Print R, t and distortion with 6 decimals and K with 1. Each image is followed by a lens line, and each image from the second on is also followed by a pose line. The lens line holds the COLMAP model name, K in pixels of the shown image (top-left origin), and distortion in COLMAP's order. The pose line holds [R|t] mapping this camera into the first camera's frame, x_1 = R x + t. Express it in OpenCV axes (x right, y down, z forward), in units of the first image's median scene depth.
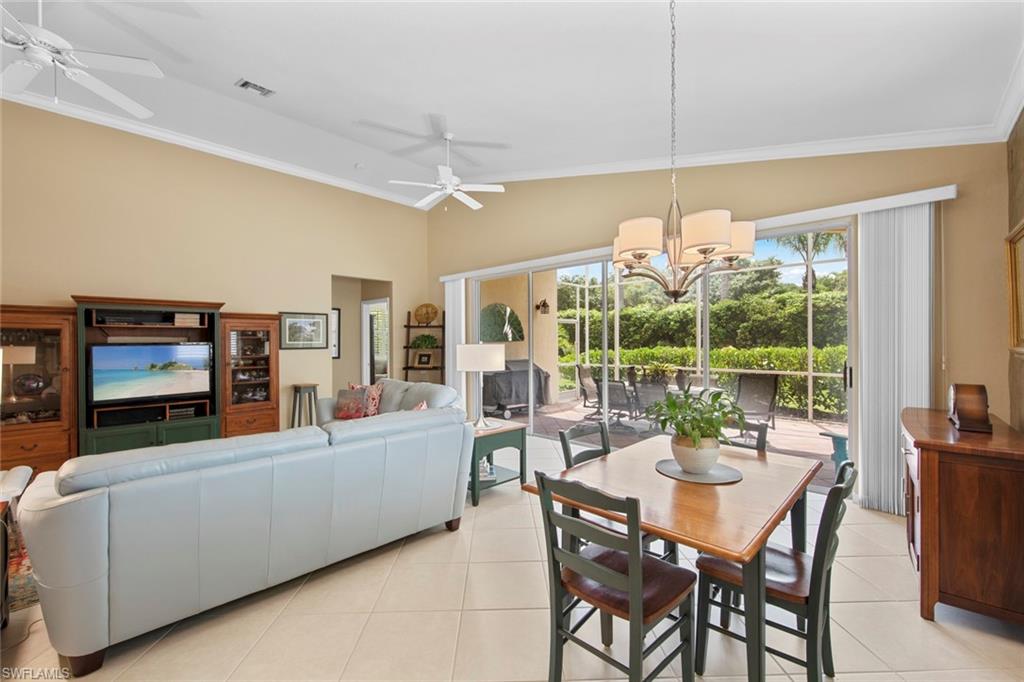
lens RADIAL K [[420.9, 0, 512.0], [0, 420.9, 341.0], [0, 0, 1]] dist [0.010453, -0.000214]
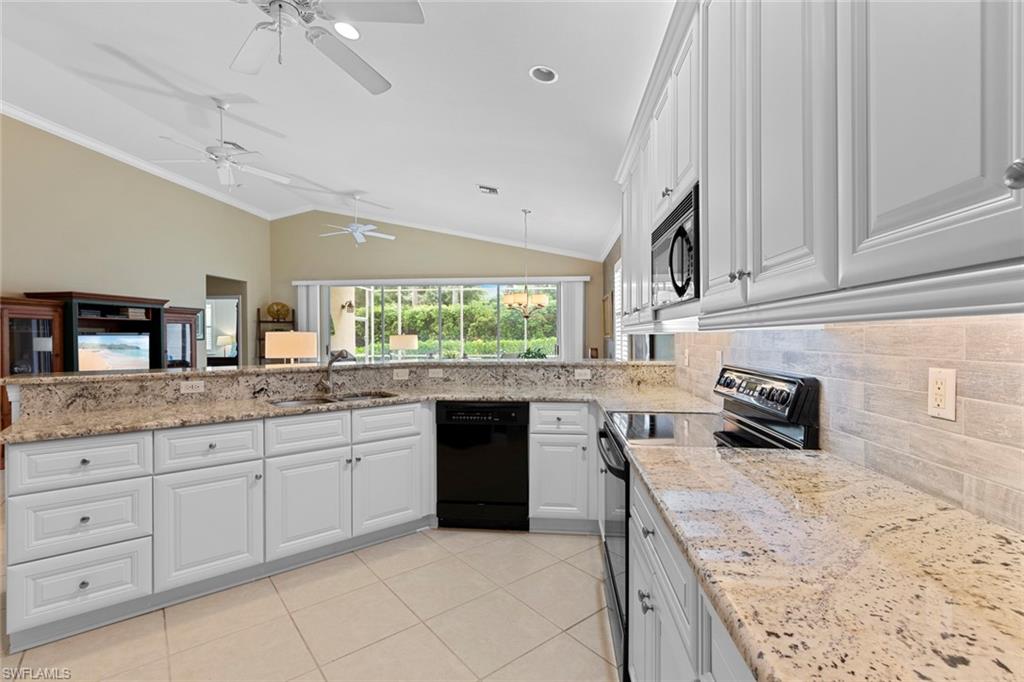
lens RADIAL K [[453.7, 0, 512.0], [0, 453.7, 341.0], [0, 0, 1]] dist [0.002278, 0.000166]
pose [[0.792848, -0.001317, 0.609418, -0.462392], [-0.002751, 0.999980, 0.005740, 0.010632], [-0.609413, -0.006228, 0.792828, -0.410824]]
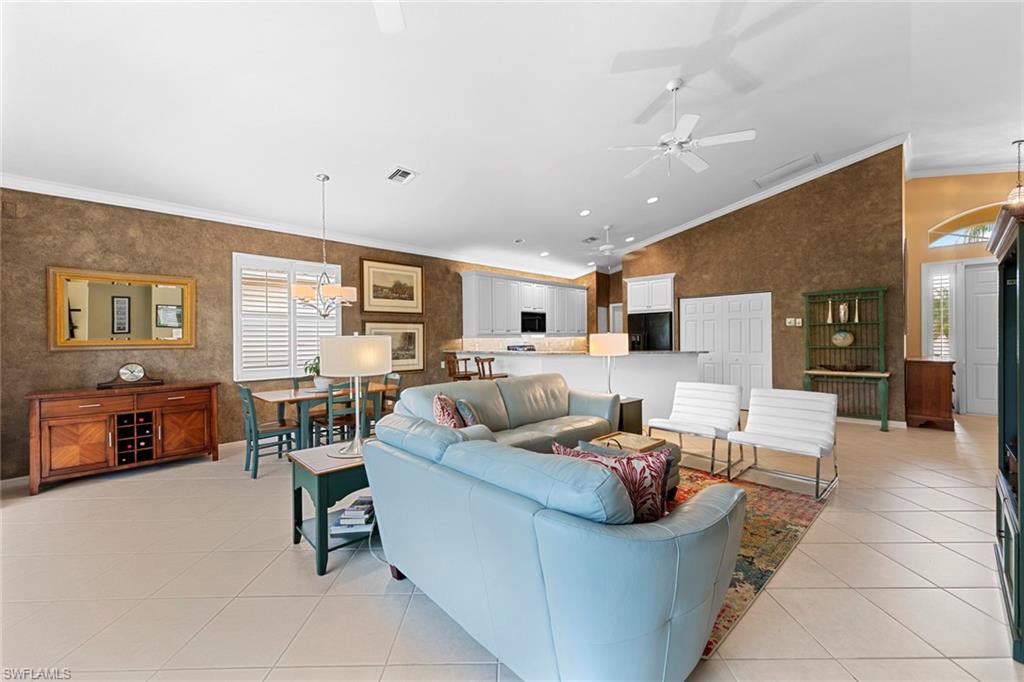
lens RADIAL K [[405.0, 0, 510.5], [0, 405.0, 339.0], [0, 0, 1]] dist [0.005863, -0.000264]
pose [[-0.999411, 0.016823, 0.029915, -0.190576], [0.016850, 0.999858, 0.000646, 0.008448], [-0.029900, 0.001150, -0.999552, 0.892743]]
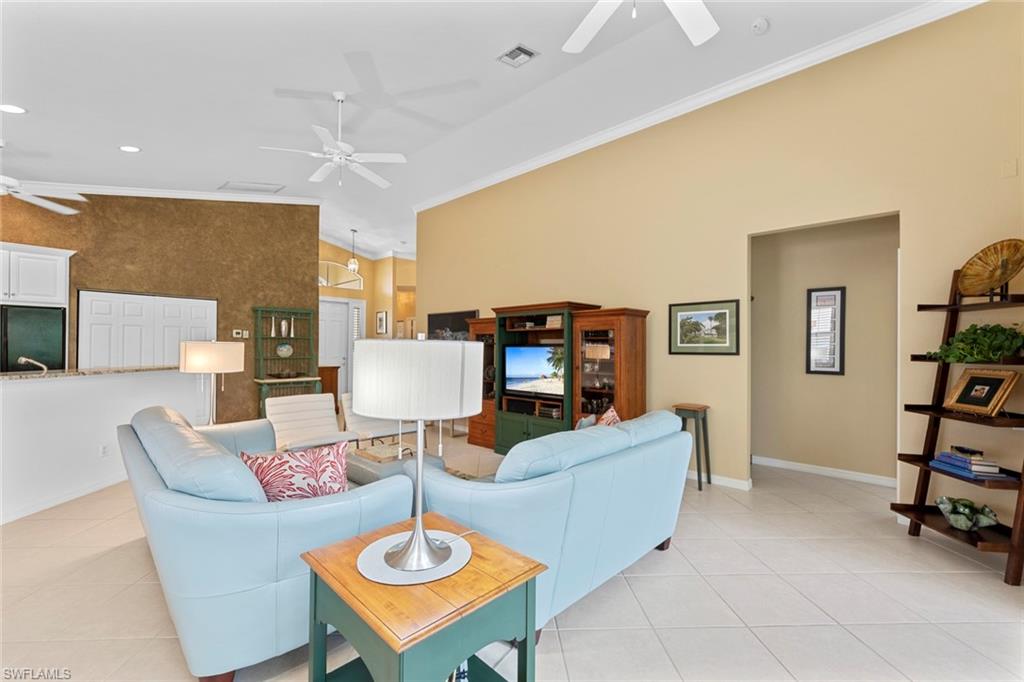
lens RADIAL K [[424.4, 0, 511.0], [0, 424.4, 346.2], [0, 0, 1]] dist [0.002238, 0.000504]
pose [[0.007993, 0.000398, -0.999968, 0.166035], [-0.006051, 0.999982, 0.000349, 0.005803], [0.999950, 0.006048, 0.007995, 0.577092]]
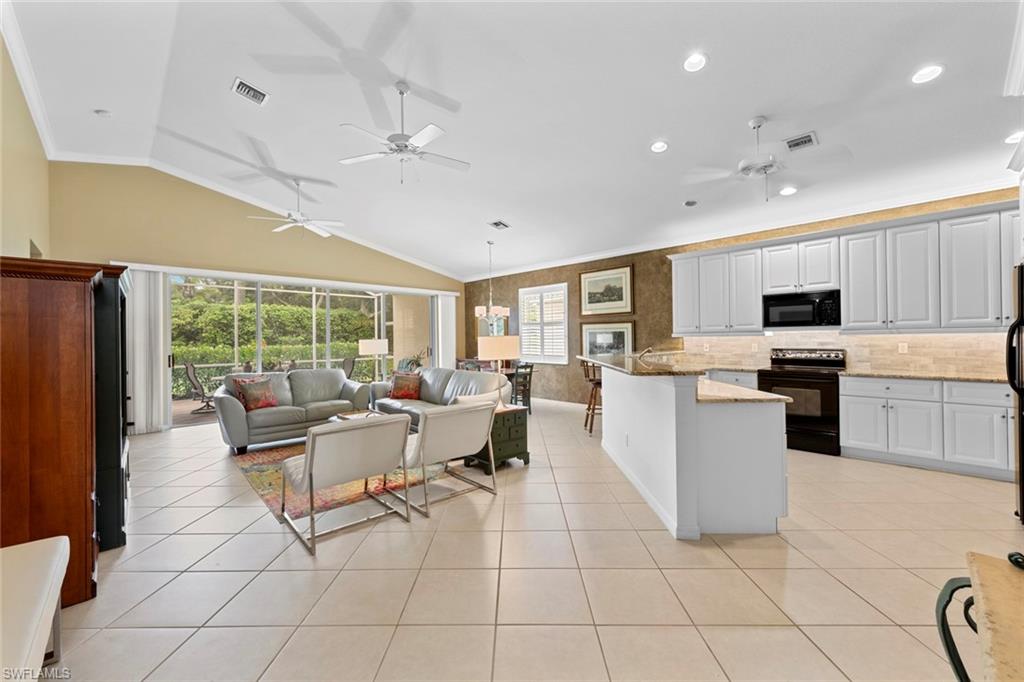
lens RADIAL K [[405.0, 0, 510.5], [0, 405.0, 339.0], [0, 0, 1]] dist [0.005863, -0.000264]
pose [[0.047888, 0.005017, 0.998840, -0.915366], [0.010264, 0.999932, -0.005514, 0.010669], [-0.998800, 0.010516, 0.047834, 0.189069]]
